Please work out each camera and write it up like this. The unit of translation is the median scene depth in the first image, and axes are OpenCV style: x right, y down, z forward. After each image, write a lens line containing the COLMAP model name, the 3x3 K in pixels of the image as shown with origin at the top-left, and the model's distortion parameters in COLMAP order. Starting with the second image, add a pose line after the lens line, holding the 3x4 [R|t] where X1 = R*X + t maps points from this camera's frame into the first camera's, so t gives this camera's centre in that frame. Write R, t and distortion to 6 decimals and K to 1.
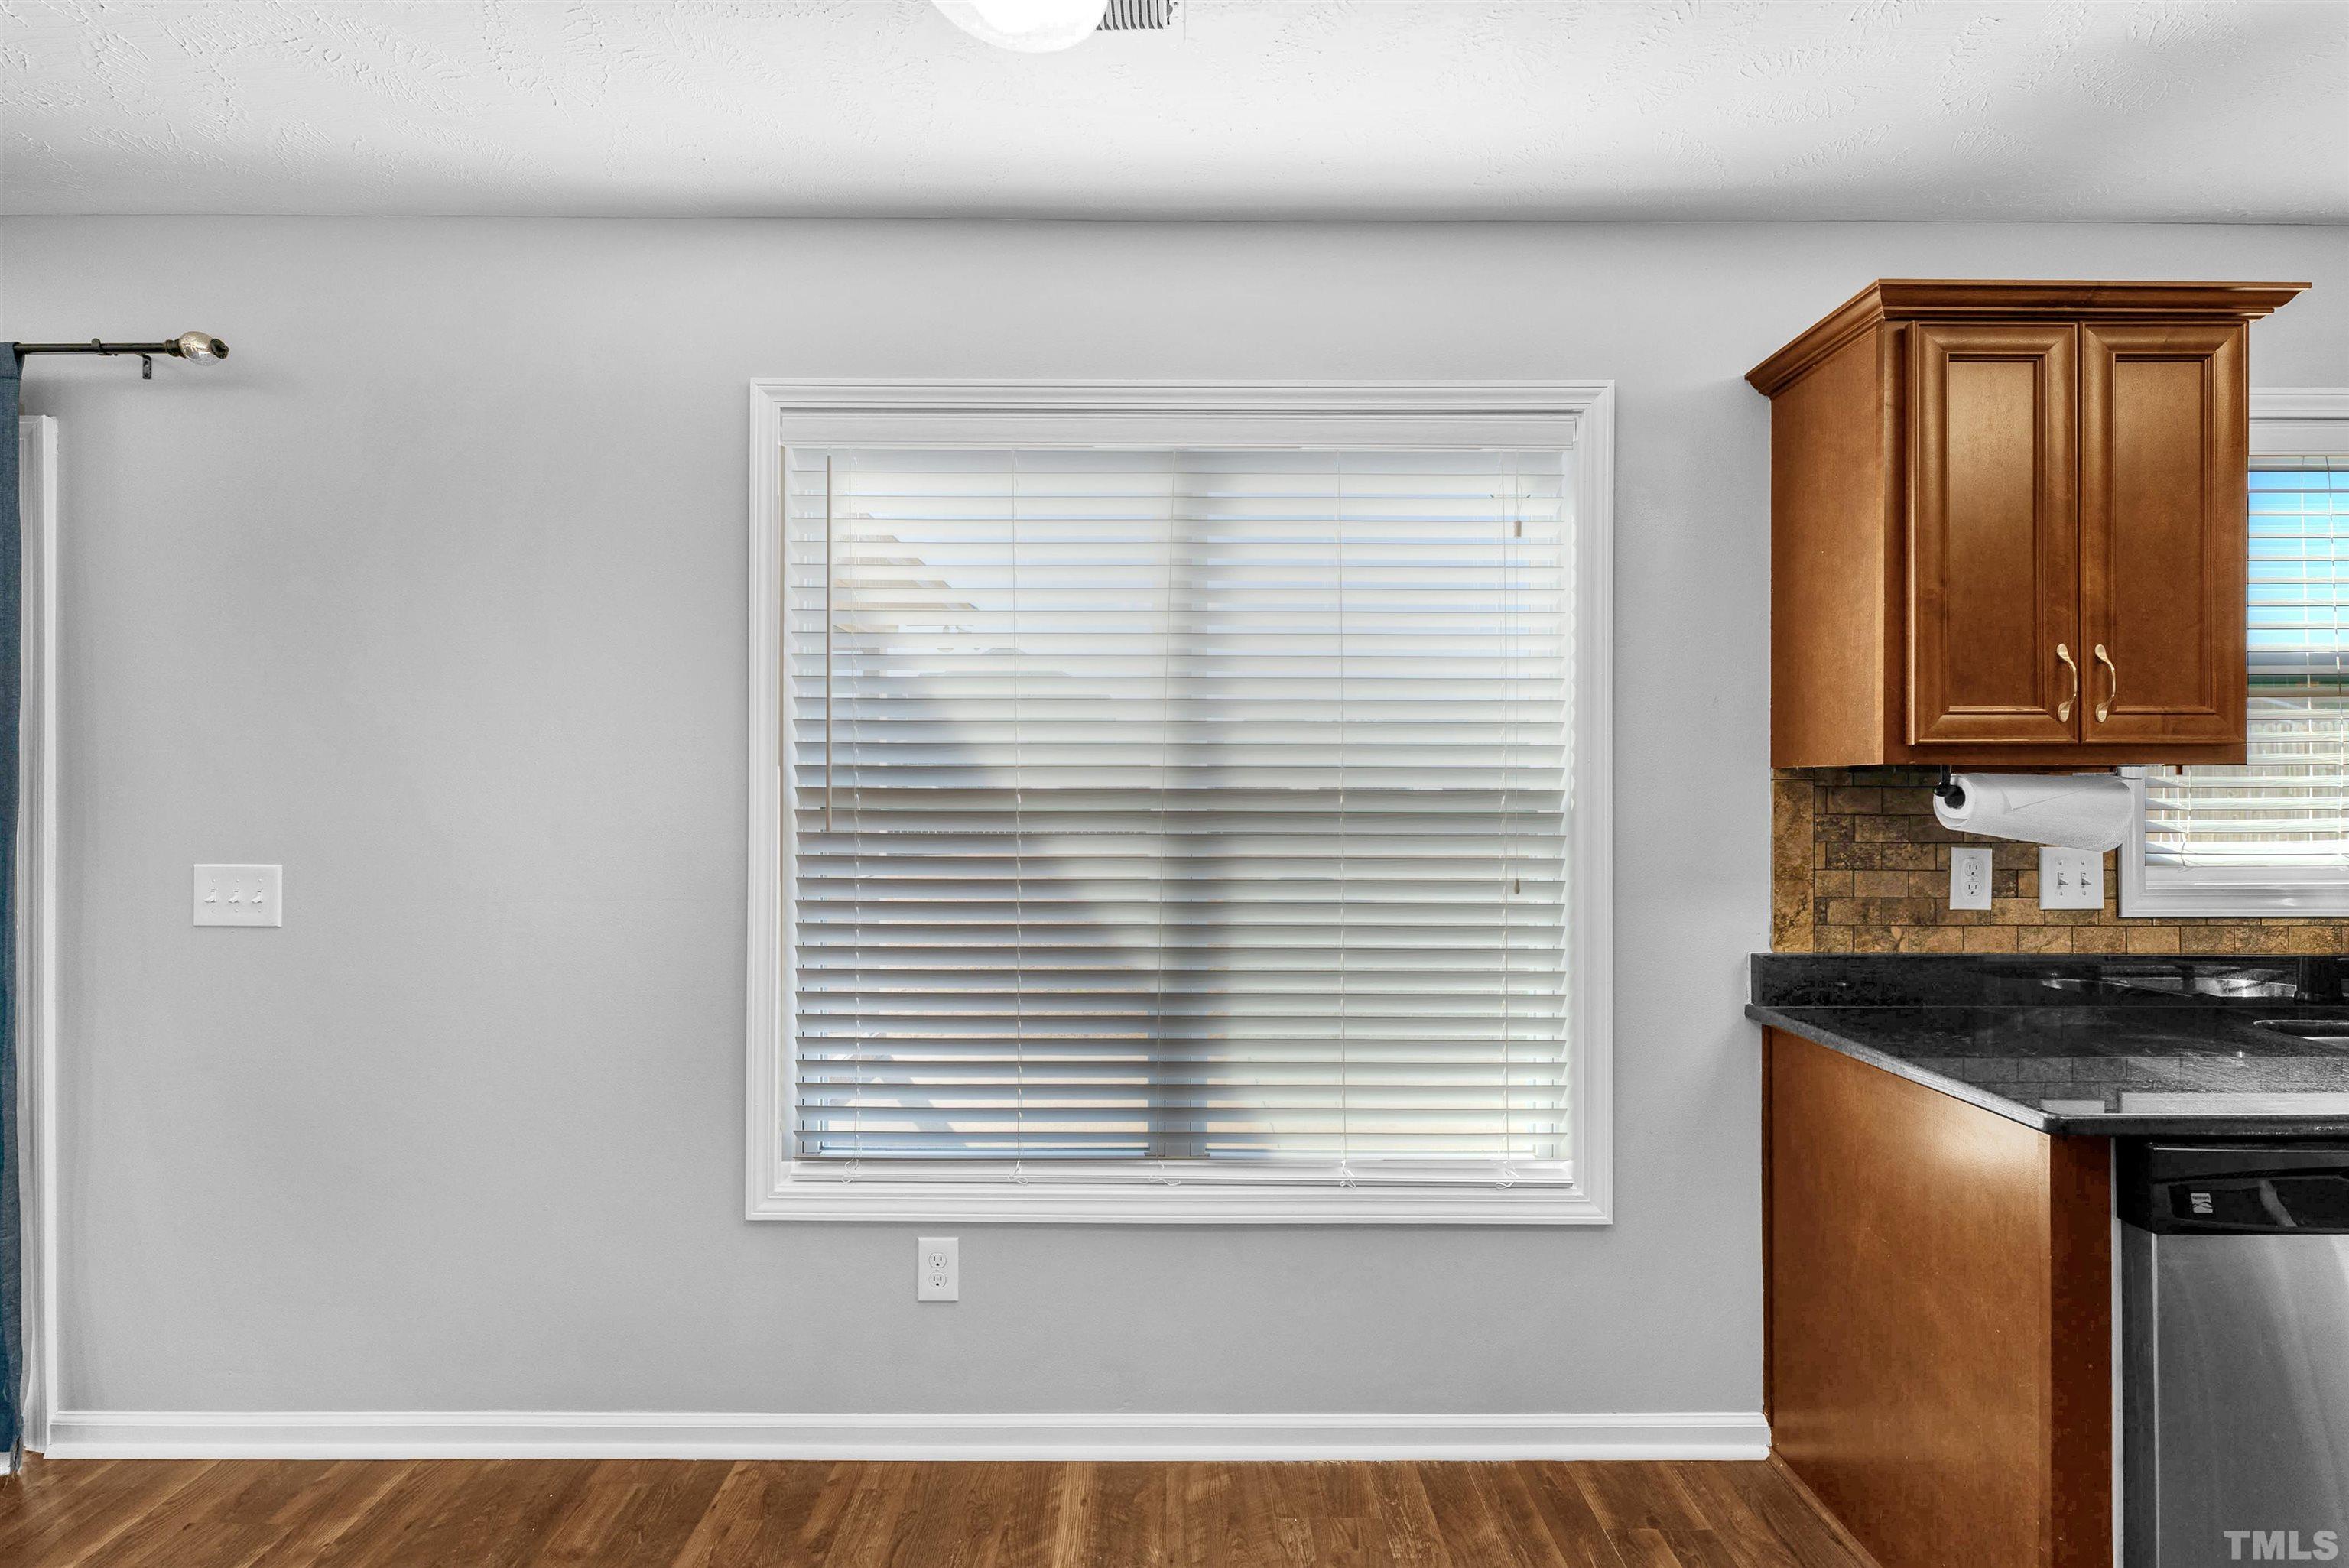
lens RADIAL K [[956.2, 0, 1171.5], [0, 956.2, 791.1], [0, 0, 1]] dist [-0.000199, 0.000178]
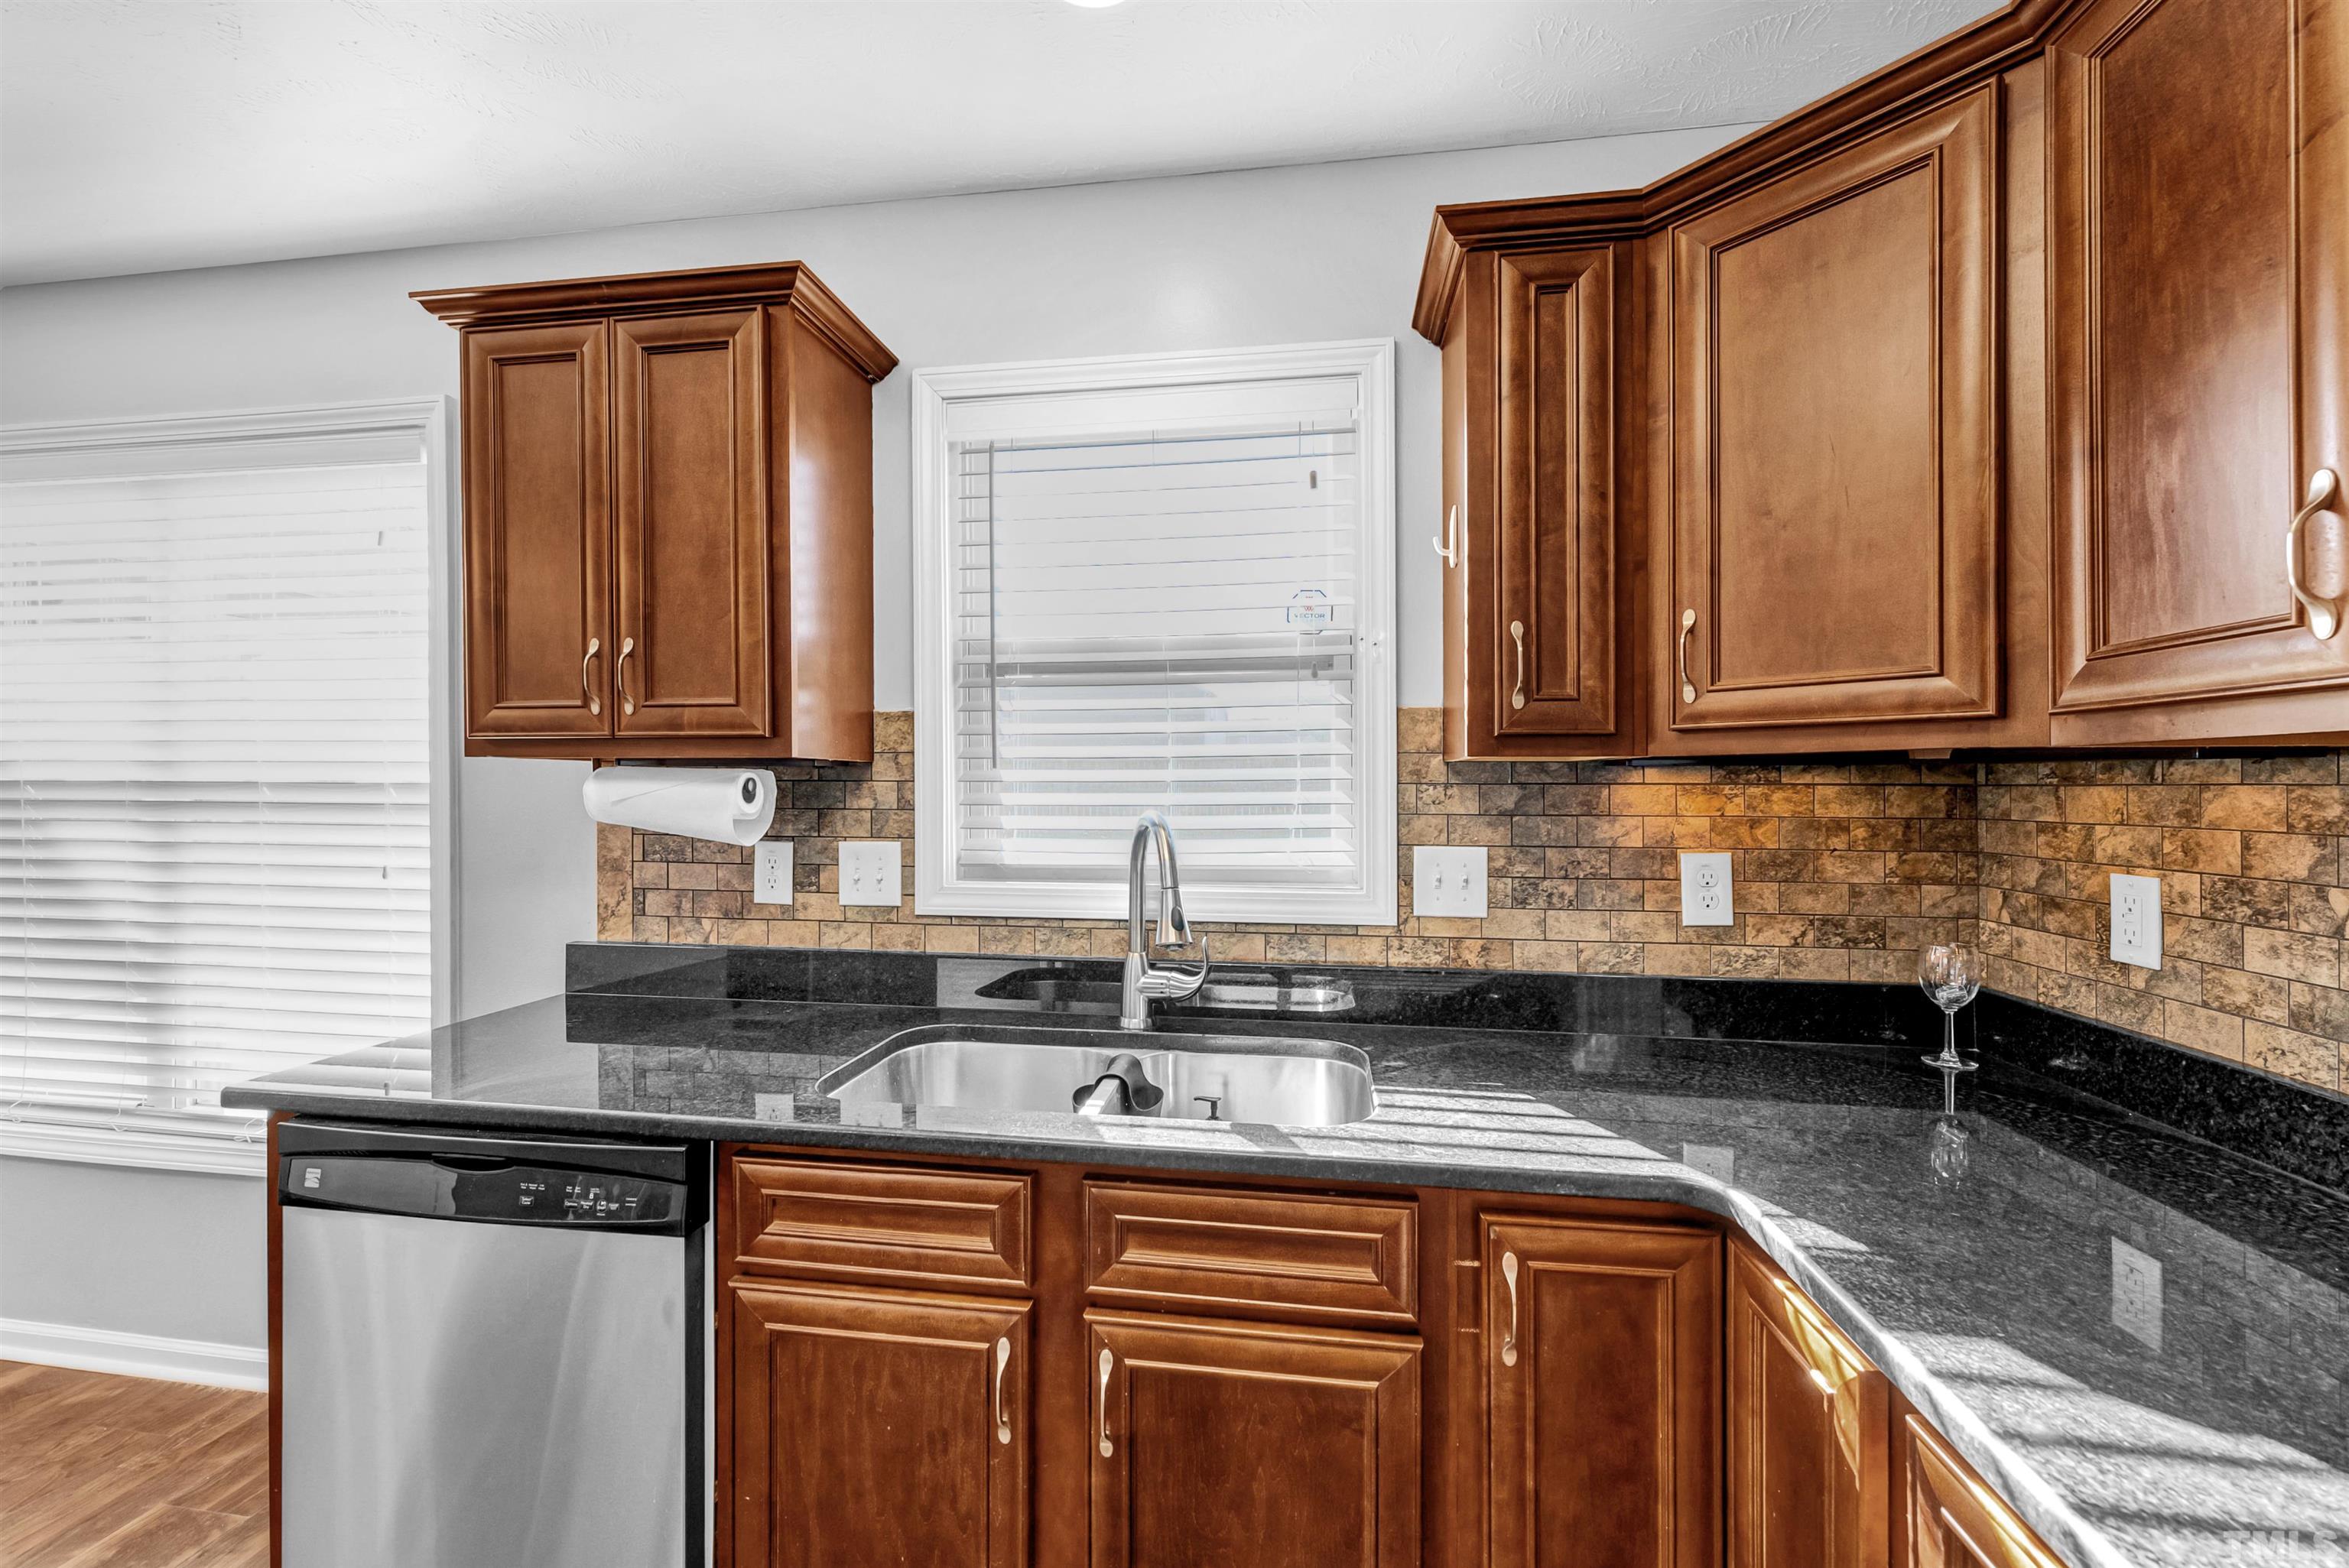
lens RADIAL K [[964.0, 0, 1174.5], [0, 964.0, 784.0], [0, 0, 1]] dist [-0.001528, -0.000076]
pose [[0.987650, 0.002901, -0.156649, 1.407341], [-0.003465, 0.999988, -0.003328, 0.001327], [0.156637, 0.003830, 0.987649, 0.074525]]
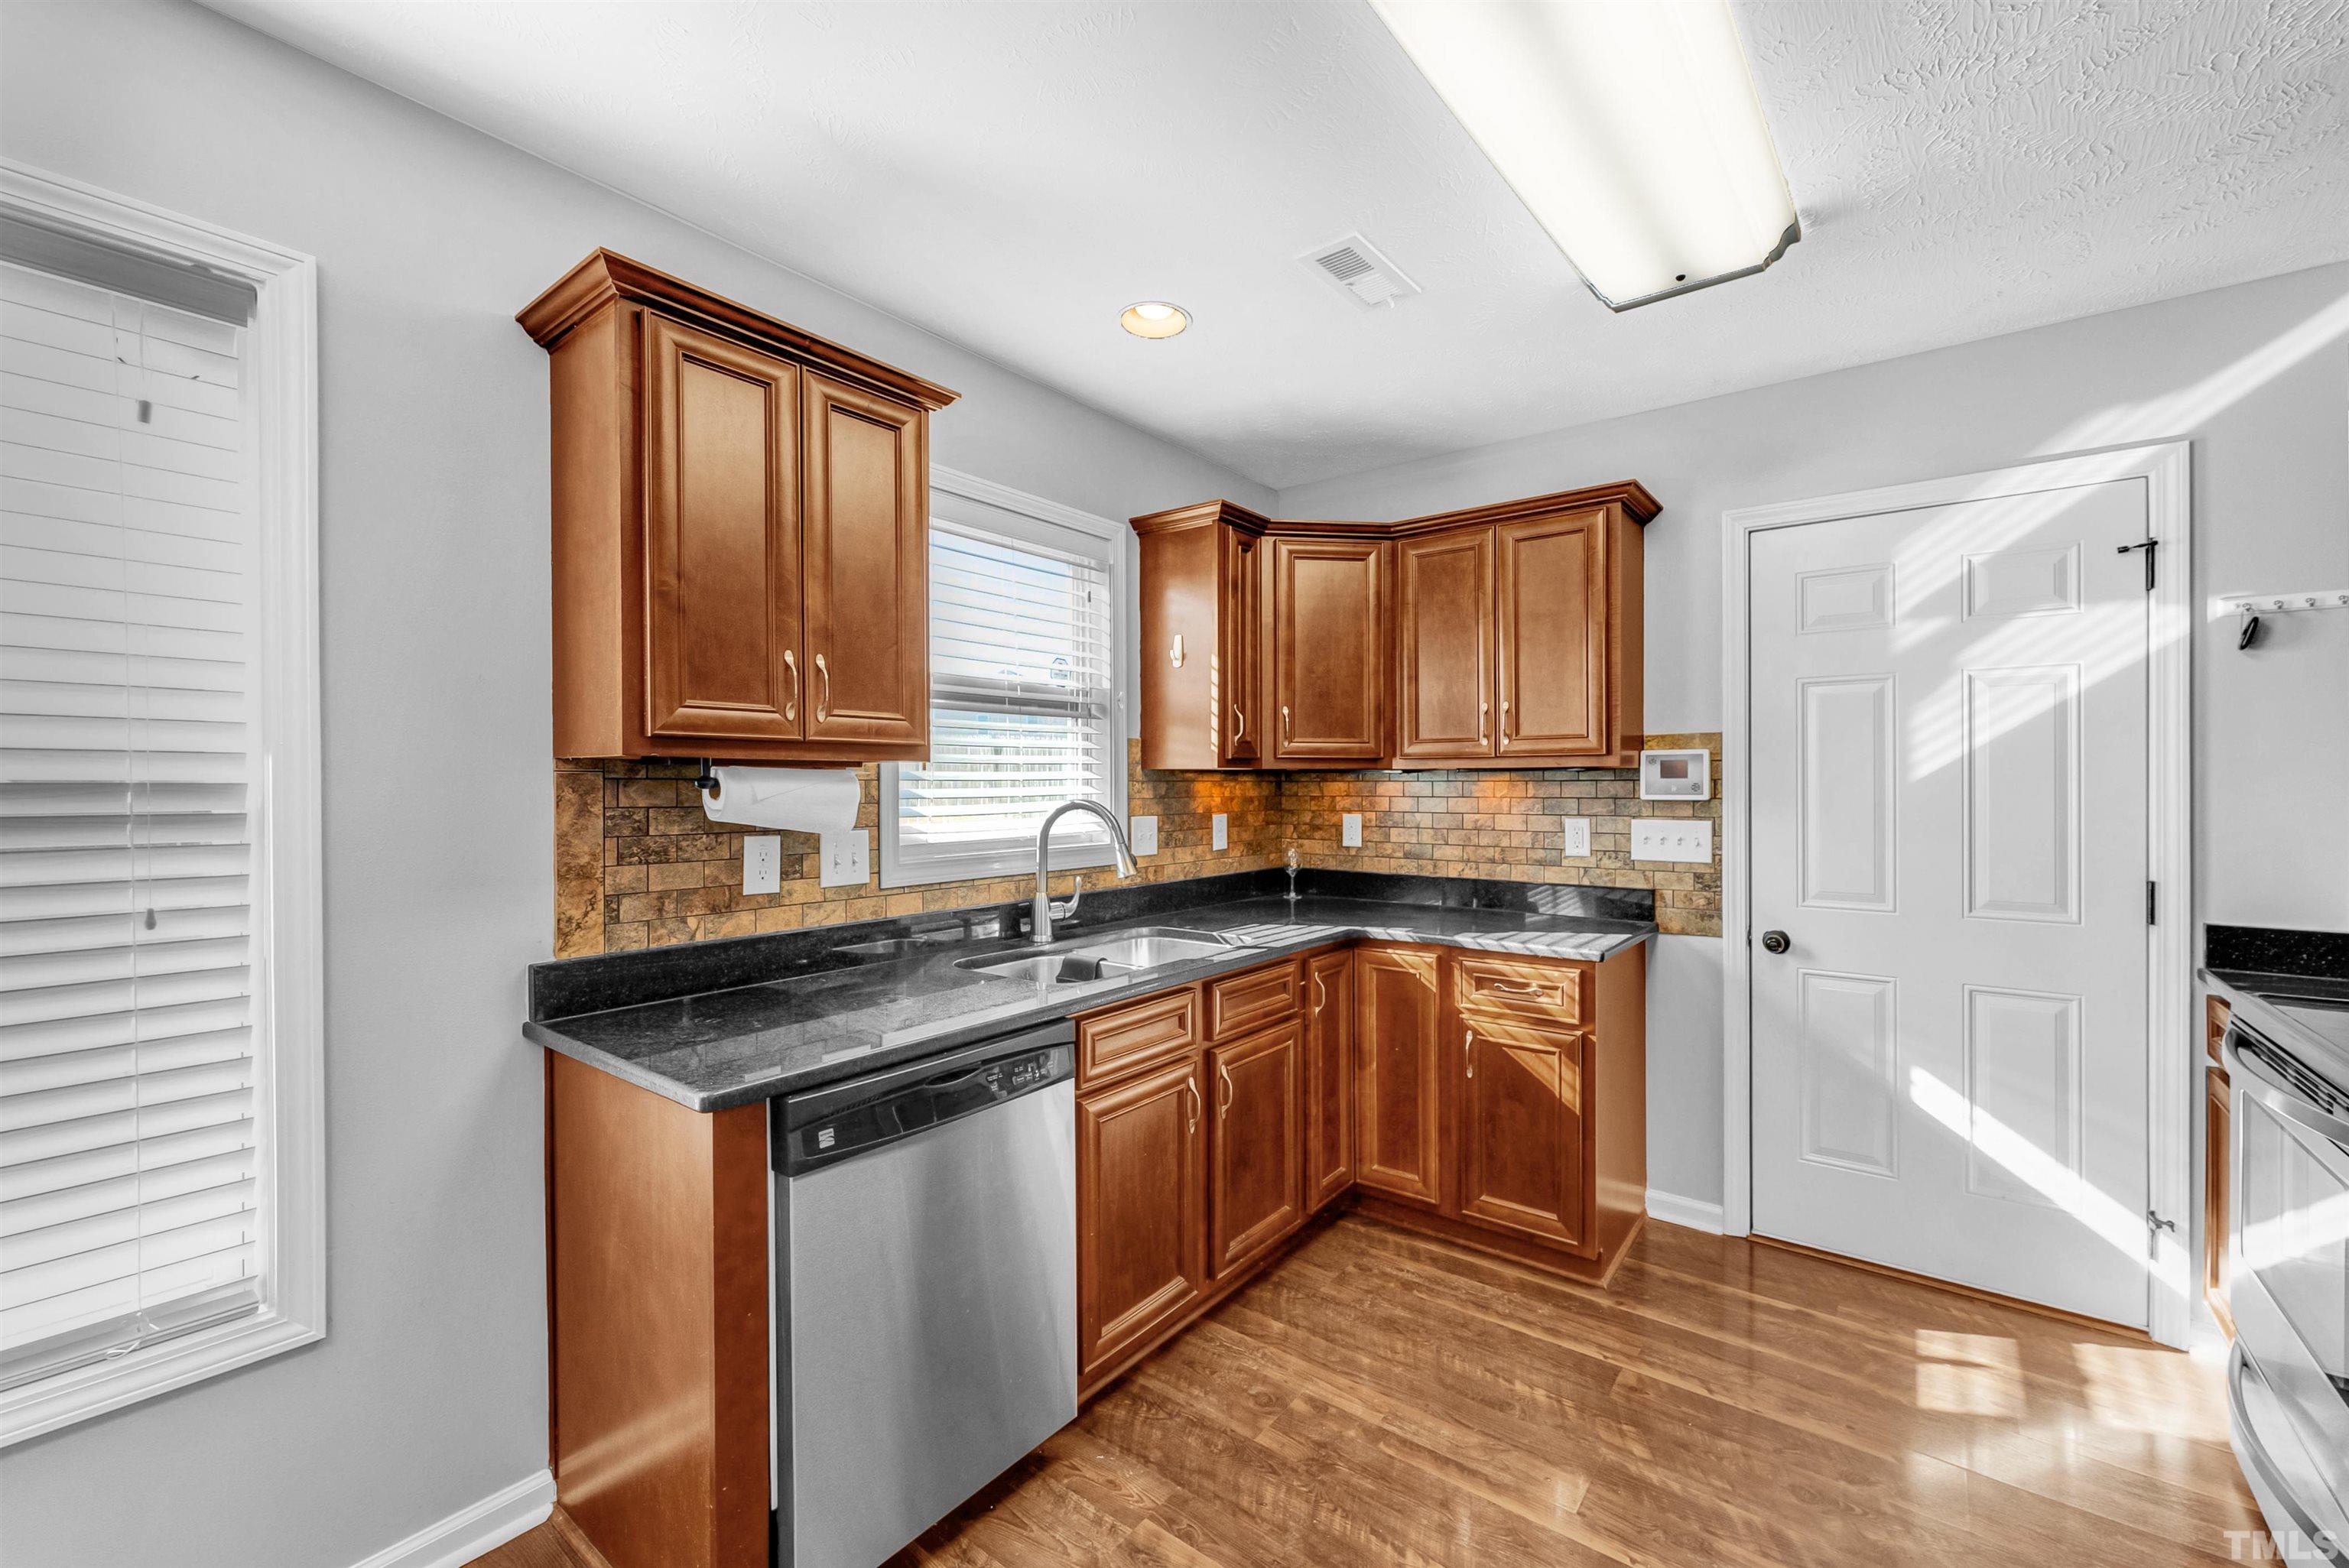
lens RADIAL K [[964.0, 0, 1174.5], [0, 964.0, 784.0], [0, 0, 1]] dist [-0.001528, -0.000076]
pose [[0.616853, -0.001683, 0.787076, 0.269851], [0.002336, 0.999997, 0.000308, 0.001431], [-0.787075, 0.001648, 0.616856, -0.033694]]
